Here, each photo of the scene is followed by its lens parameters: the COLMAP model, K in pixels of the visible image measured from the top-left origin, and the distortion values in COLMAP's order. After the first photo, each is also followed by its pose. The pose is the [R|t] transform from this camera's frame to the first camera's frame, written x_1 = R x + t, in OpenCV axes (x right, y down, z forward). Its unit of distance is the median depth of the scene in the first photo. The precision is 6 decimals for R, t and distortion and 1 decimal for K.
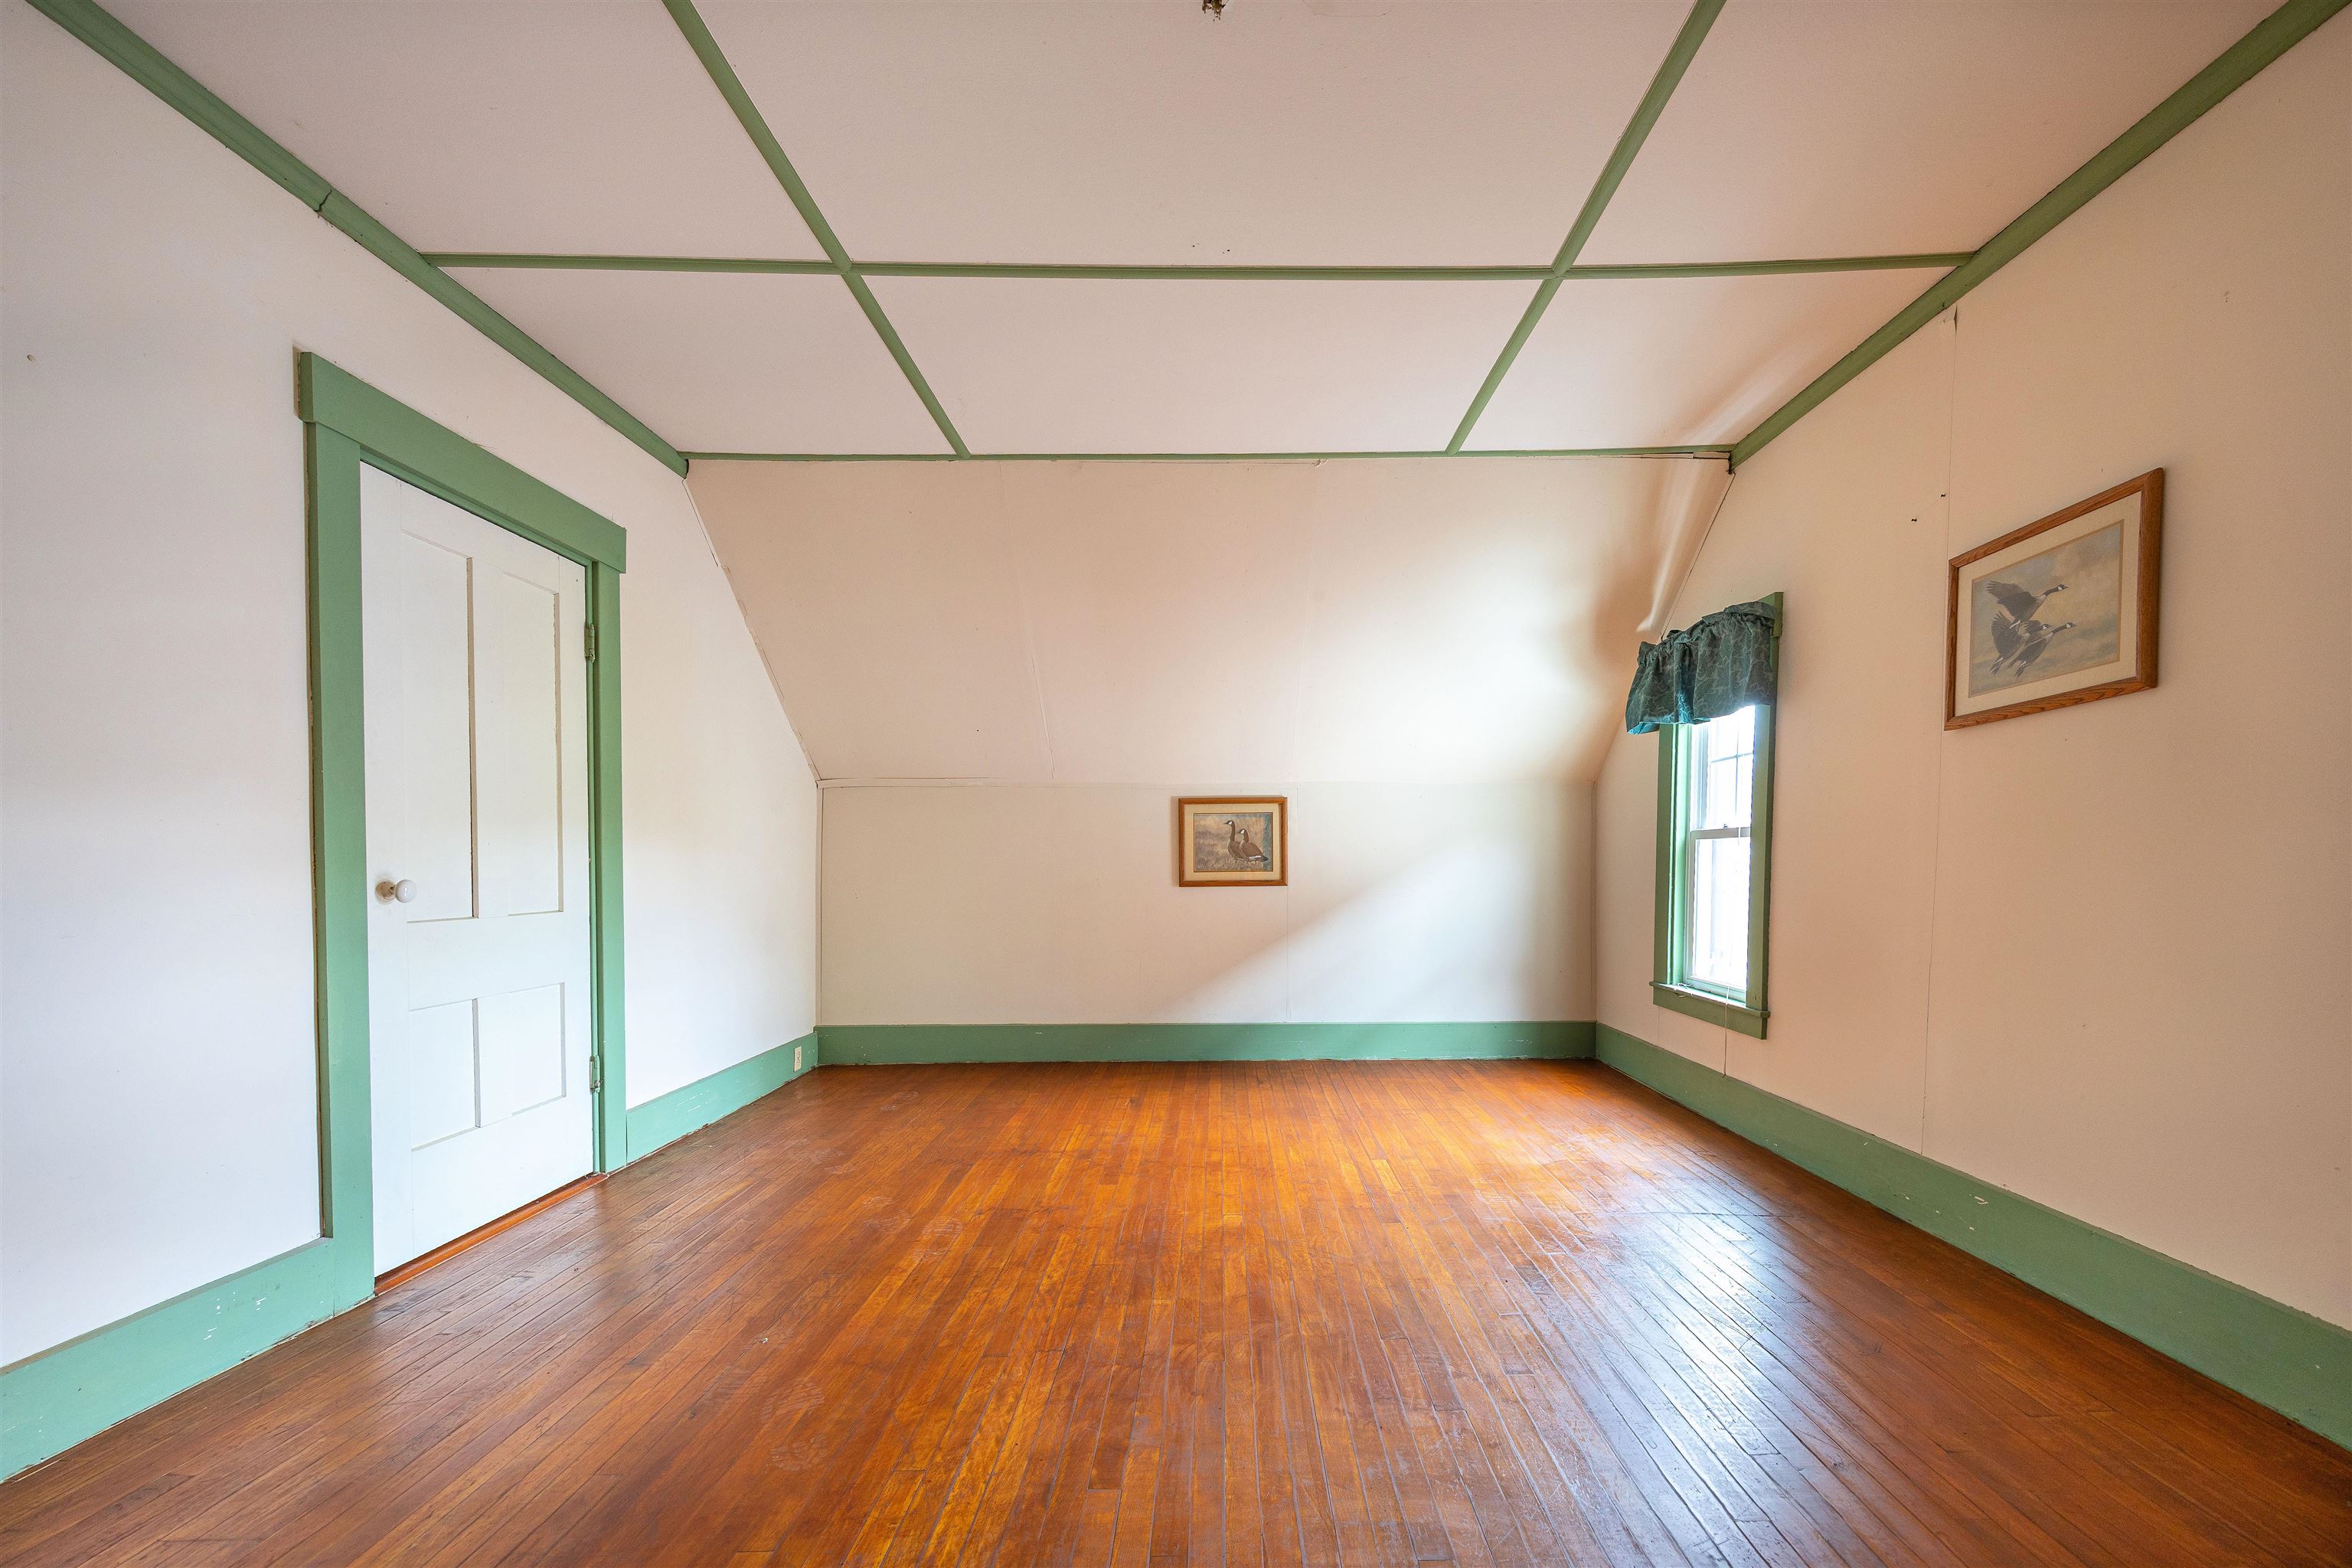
lens RADIAL K [[927.6, 0, 1193.3], [0, 927.6, 828.0], [0, 0, 1]] dist [-0.000413, 0.000062]
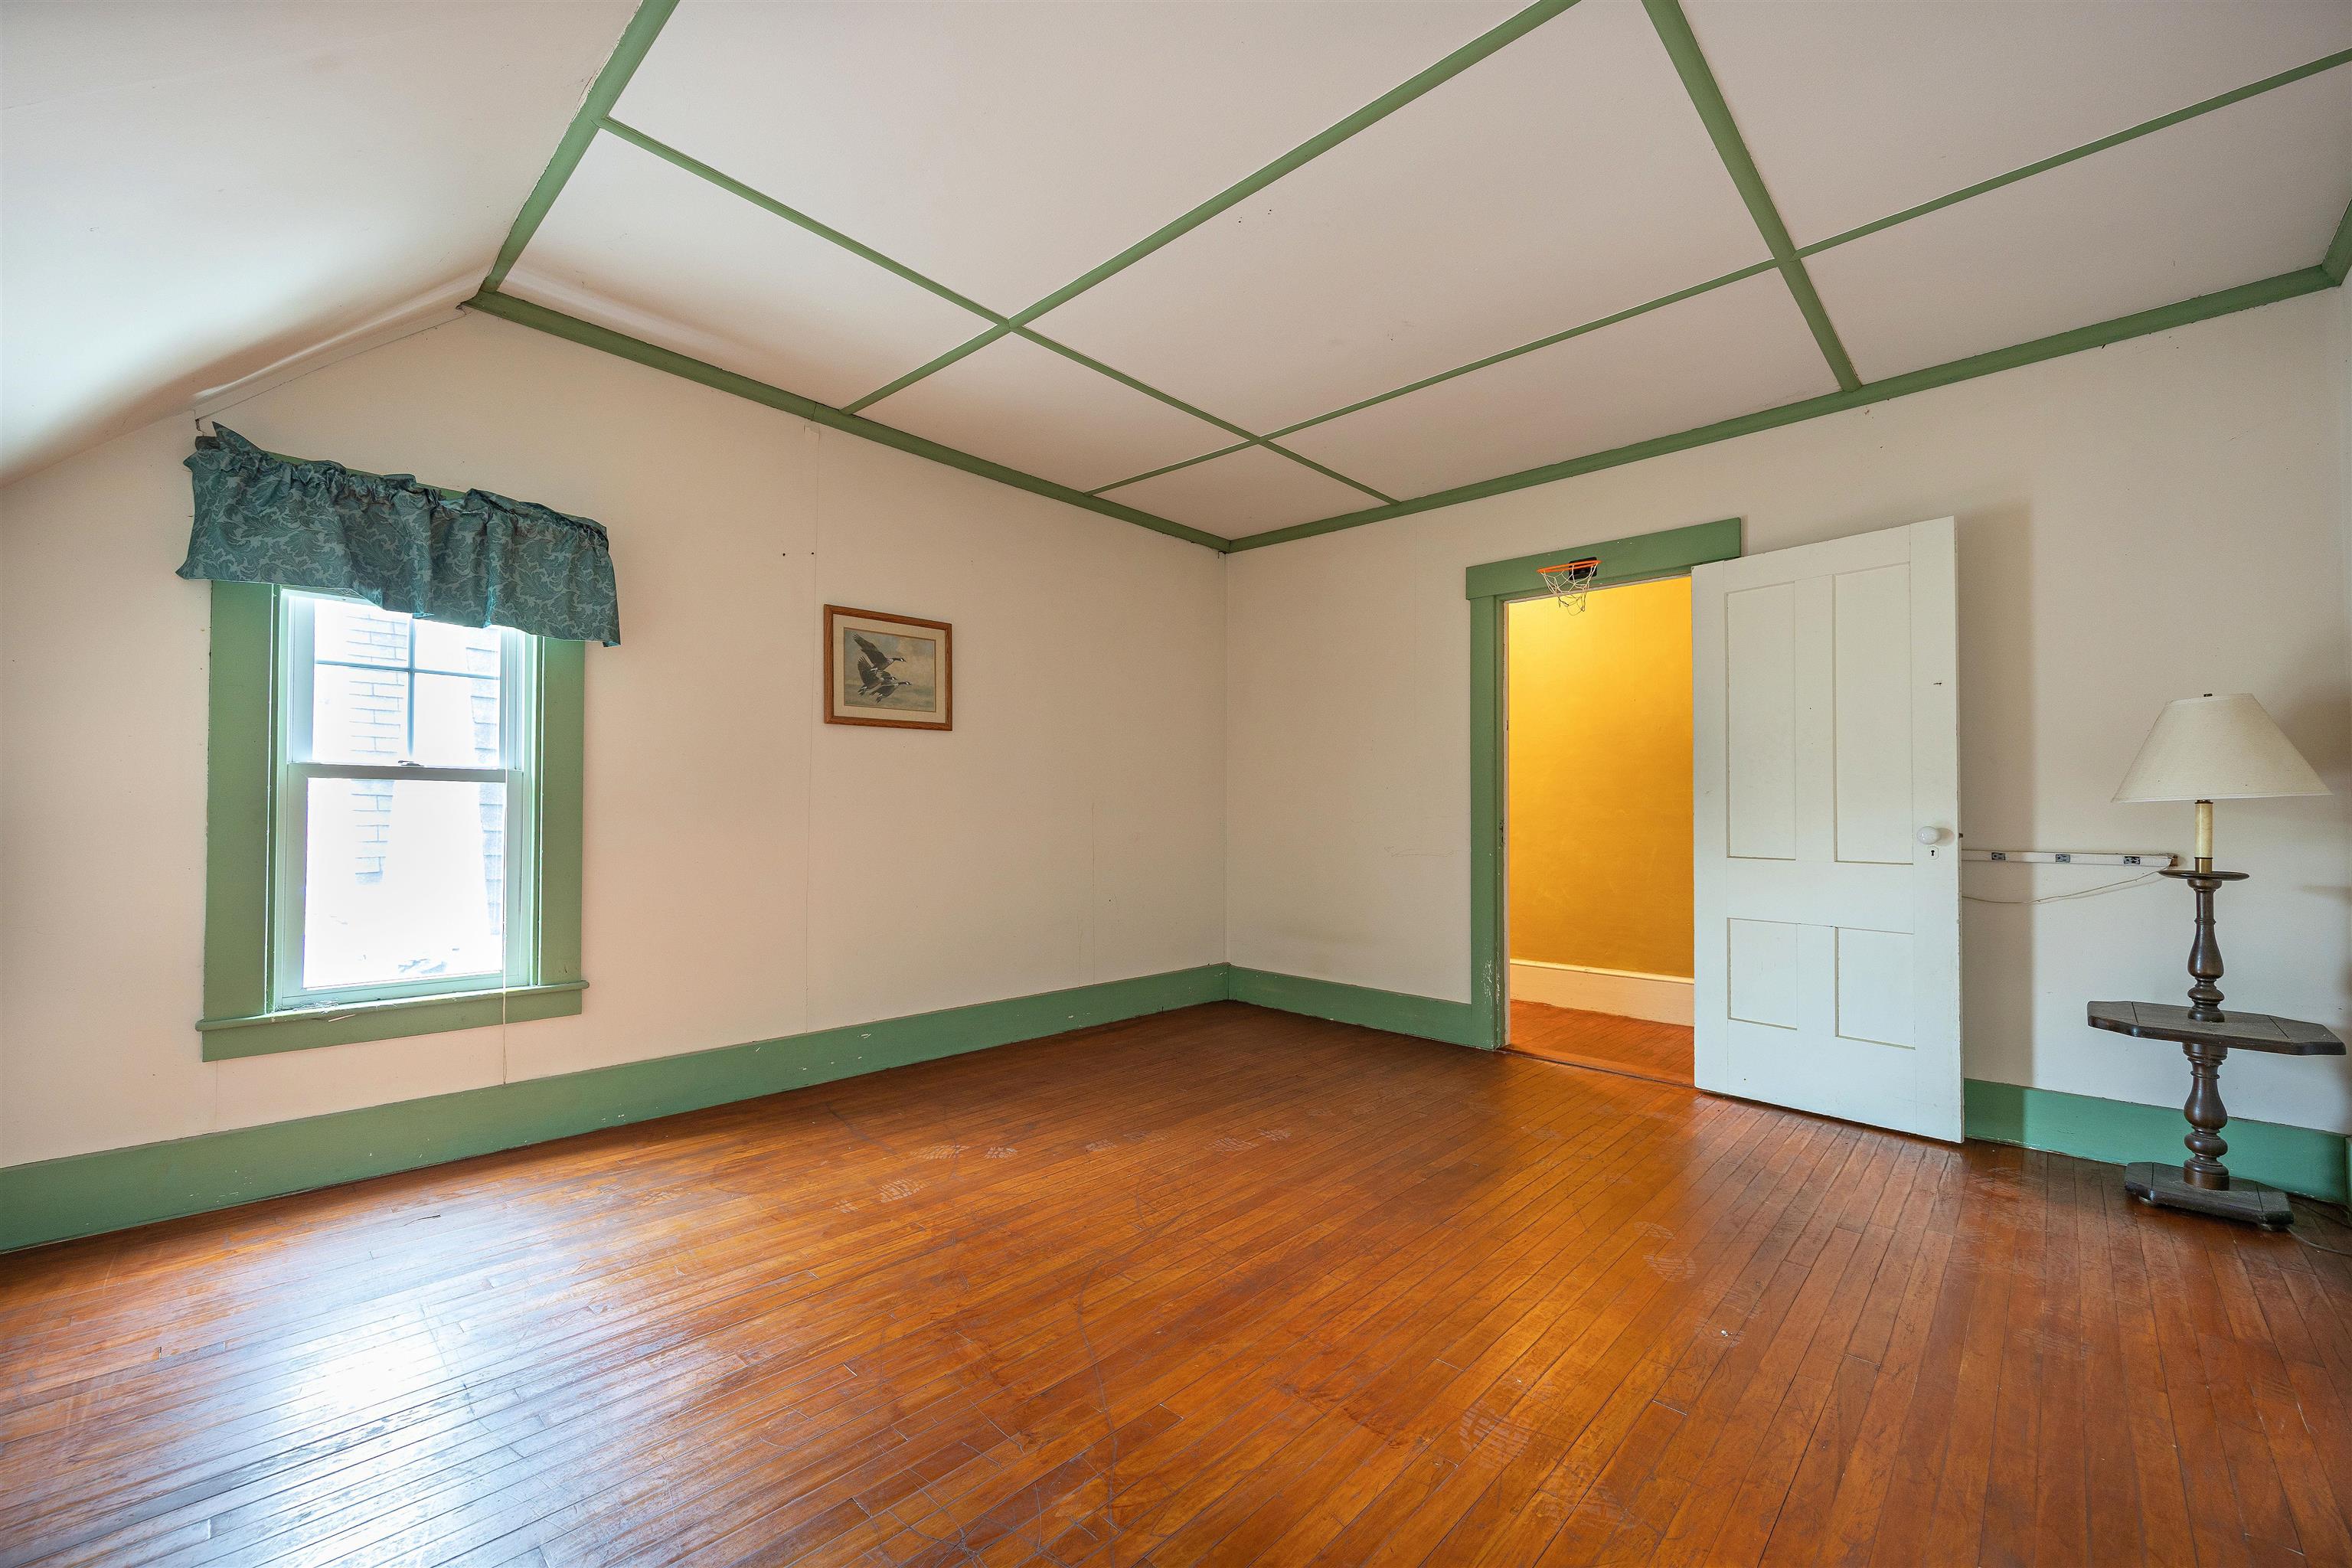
lens RADIAL K [[927.6, 0, 1193.3], [0, 927.6, 828.0], [0, 0, 1]] dist [-0.000413, 0.000062]
pose [[-0.744704, -0.009950, 0.667320, -0.578394], [-0.027971, 0.999476, -0.016312, 0.063402], [-0.666808, -0.030813, -0.744592, 1.764211]]
